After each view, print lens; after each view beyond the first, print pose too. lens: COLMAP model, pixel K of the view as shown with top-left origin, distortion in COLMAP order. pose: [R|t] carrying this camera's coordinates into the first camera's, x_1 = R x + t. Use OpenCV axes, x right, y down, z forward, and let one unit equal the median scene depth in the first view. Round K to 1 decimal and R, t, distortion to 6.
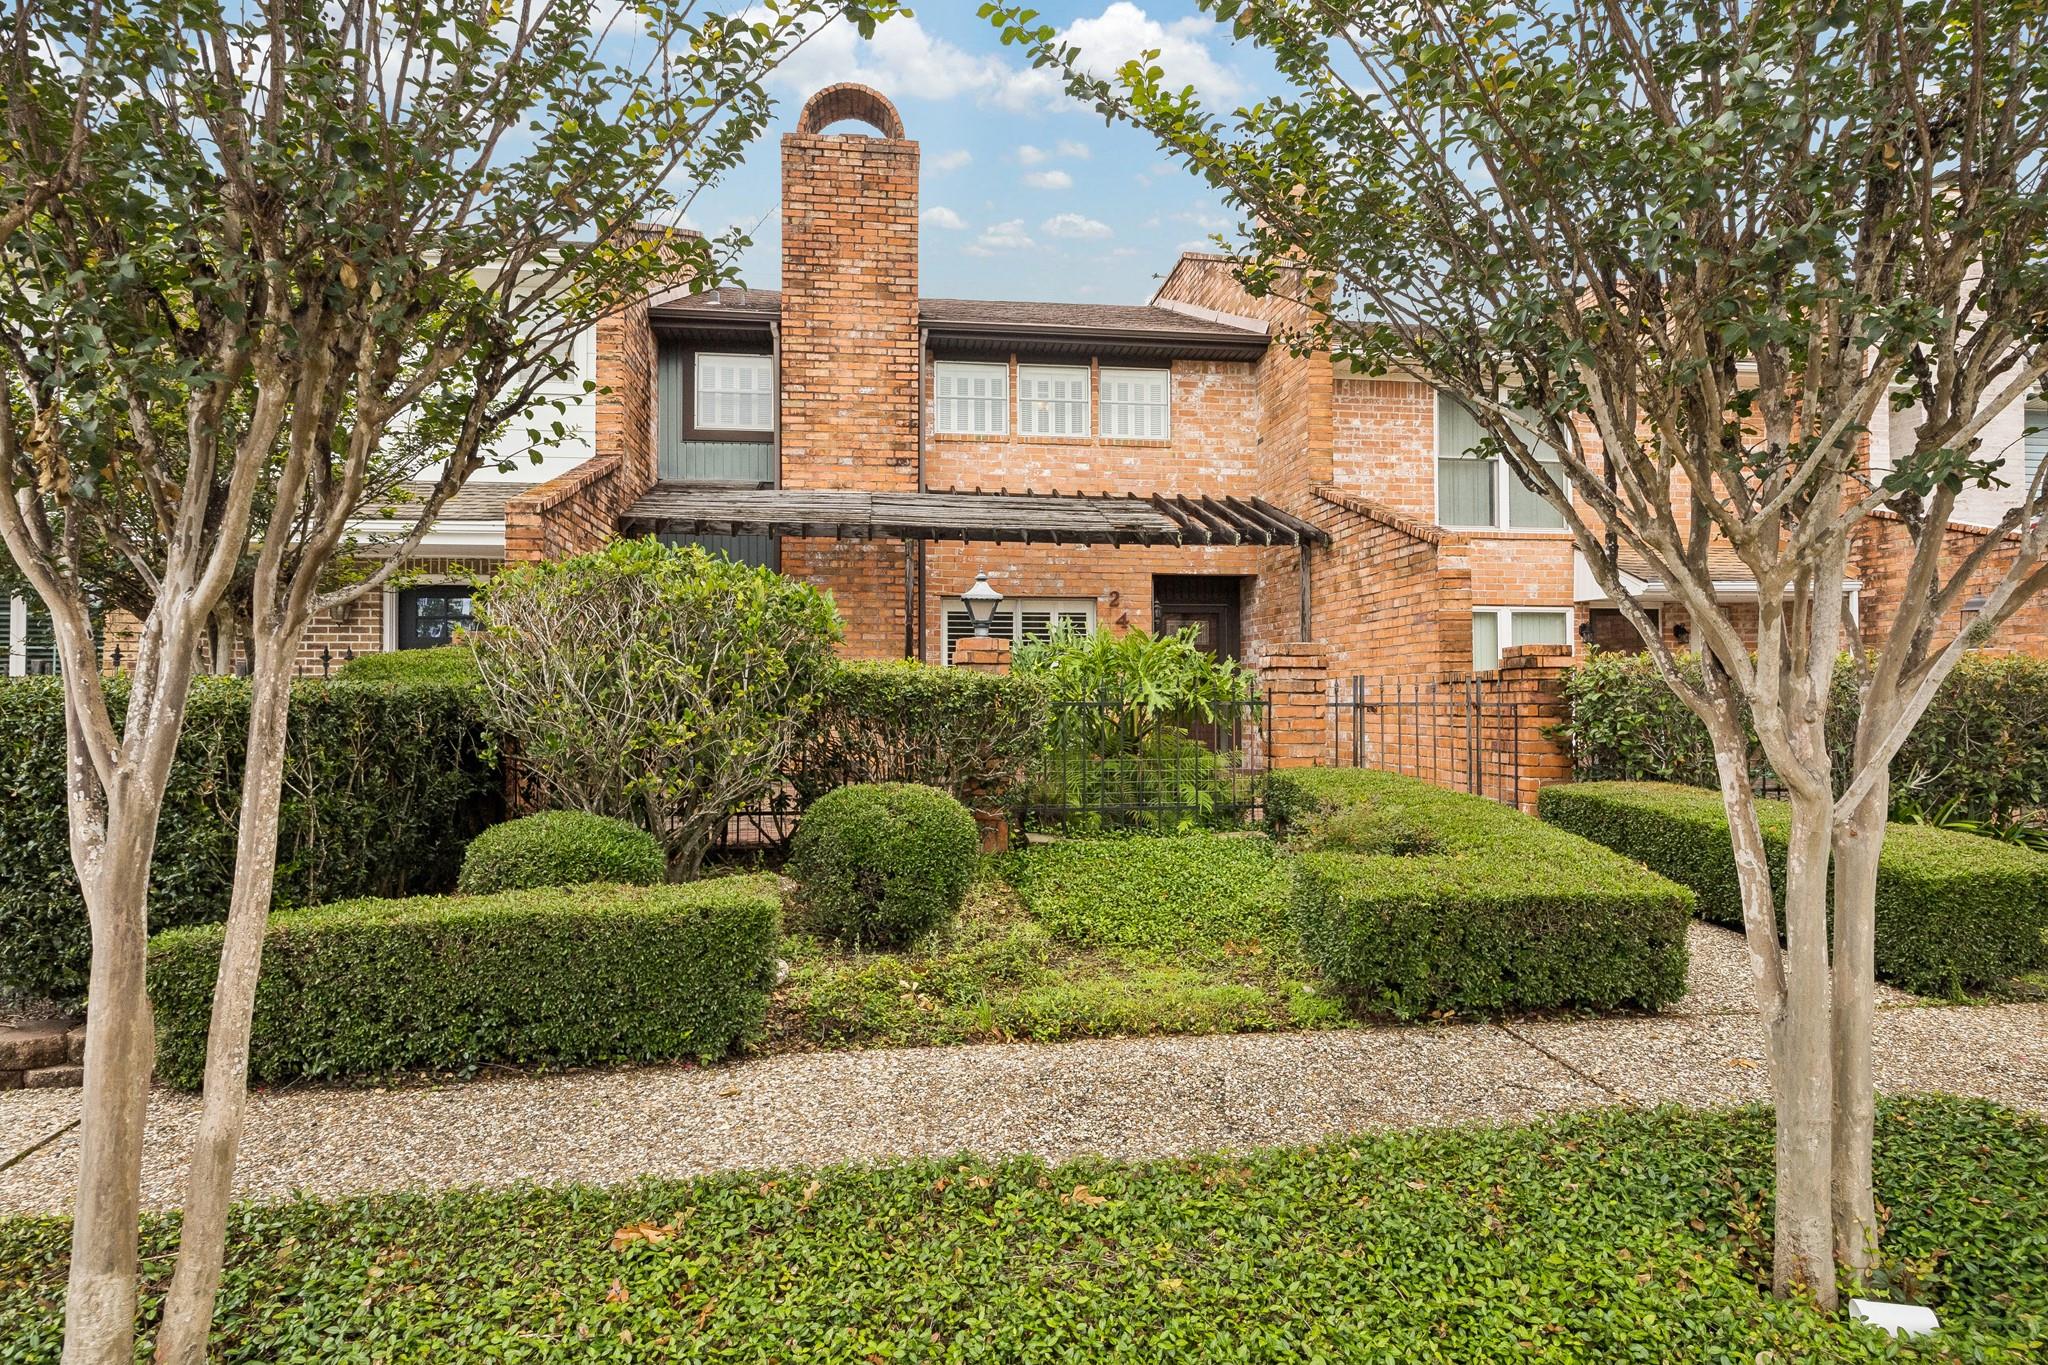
lens RADIAL K [[1182.7, 0, 1024.1], [0, 1182.7, 685.9], [0, 0, 1]] dist [-0.003294, 0.000151]
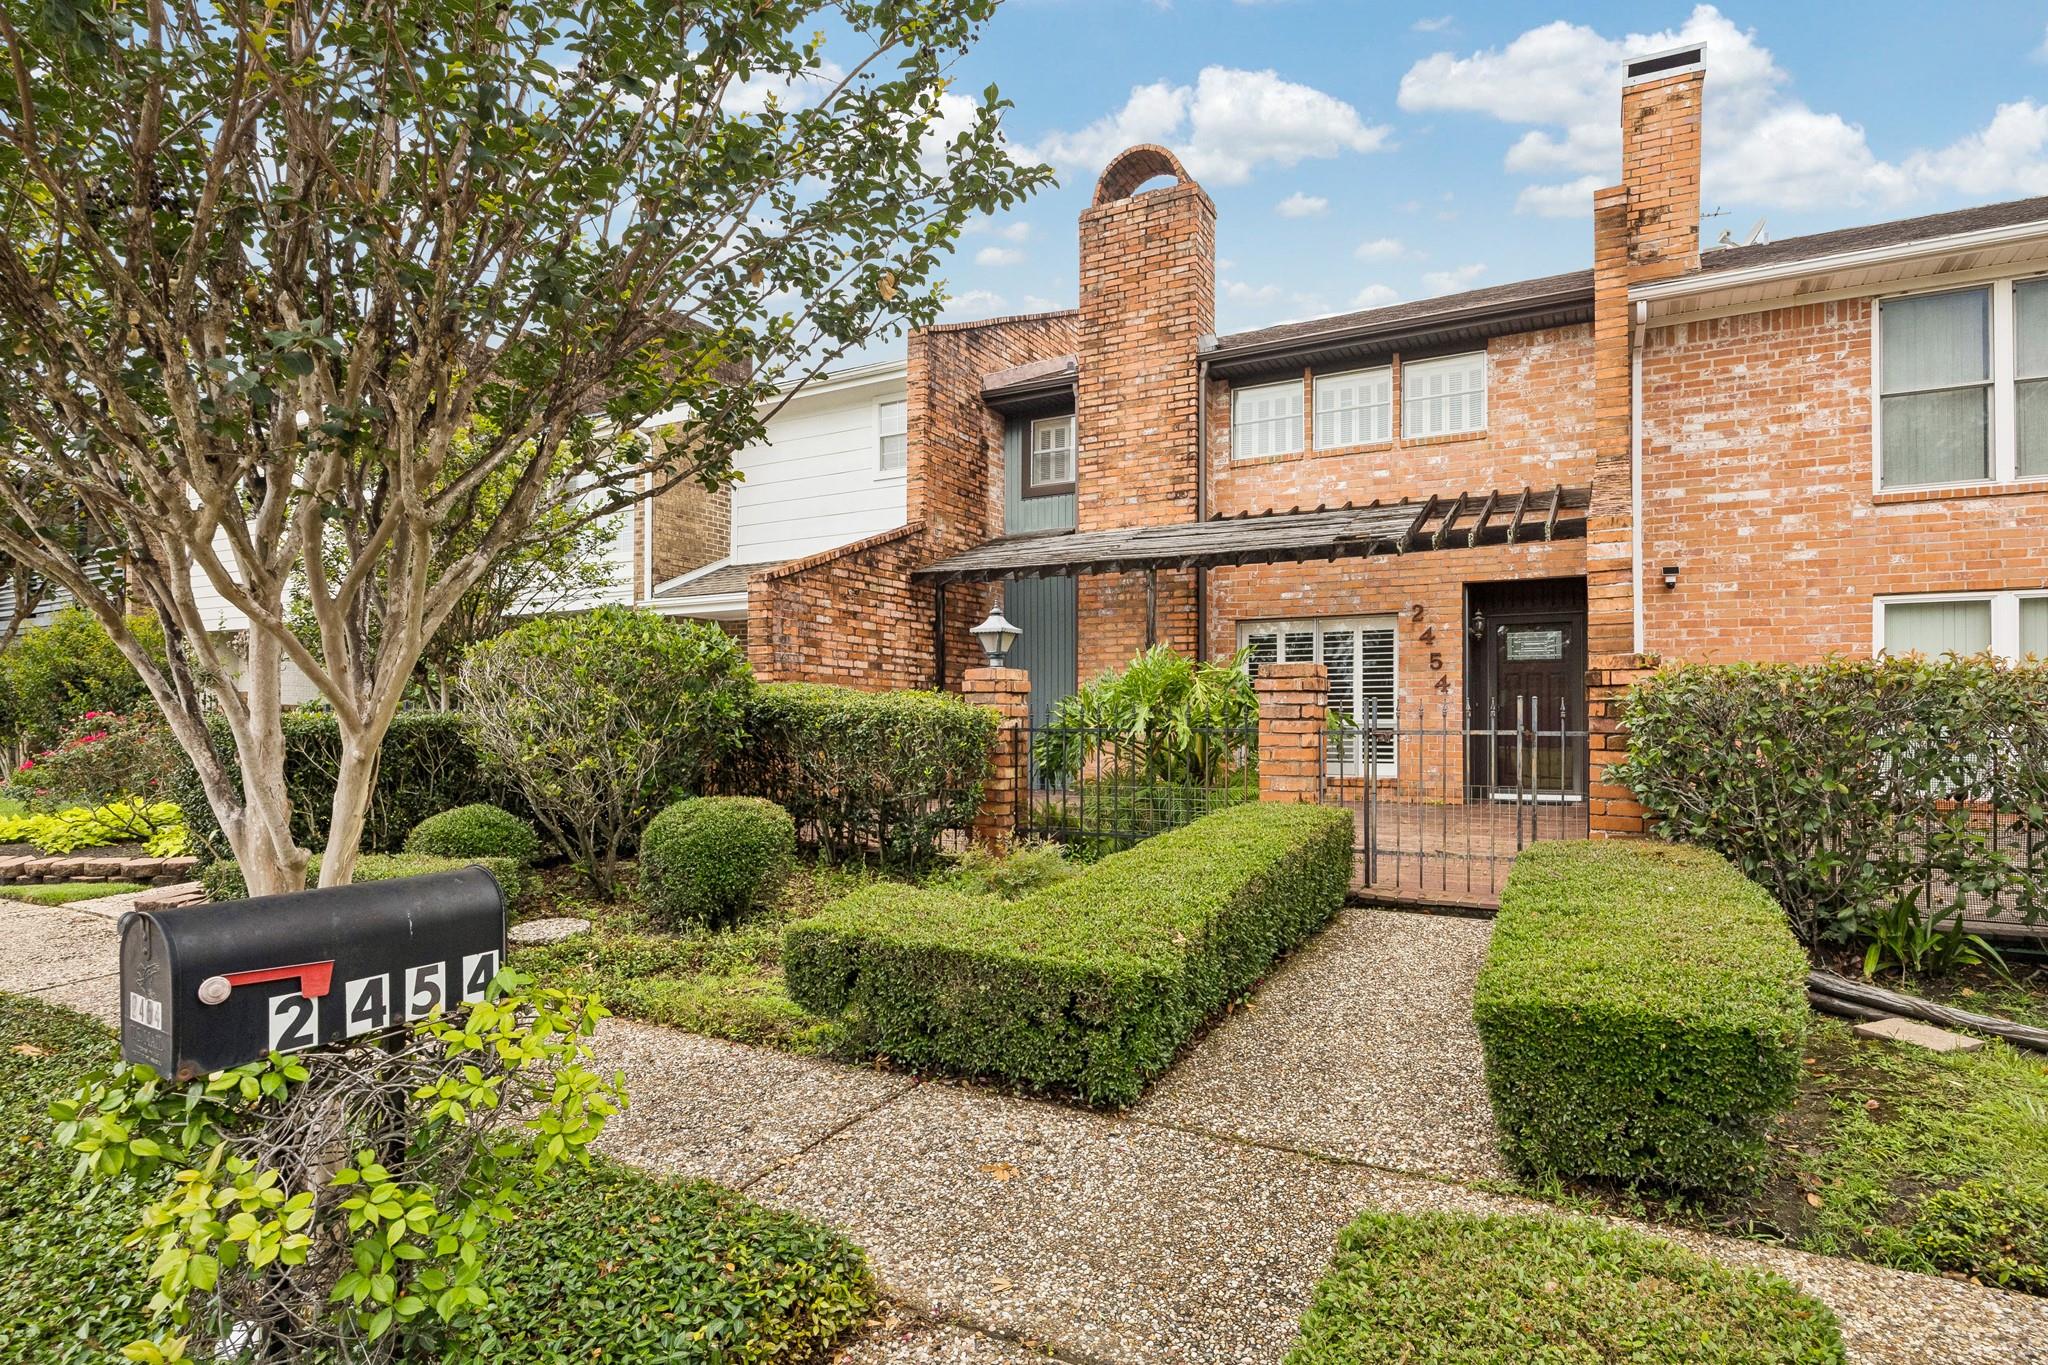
lens RADIAL K [[1103.3, 0, 1007.5], [0, 1103.3, 719.0], [0, 0, 1]] dist [-0.007951, -0.000380]
pose [[0.791364, 0.000366, -0.611345, 0.369764], [0.008400, 0.999899, 0.011472, -0.003593], [0.611287, -0.014214, 0.791281, 0.132208]]
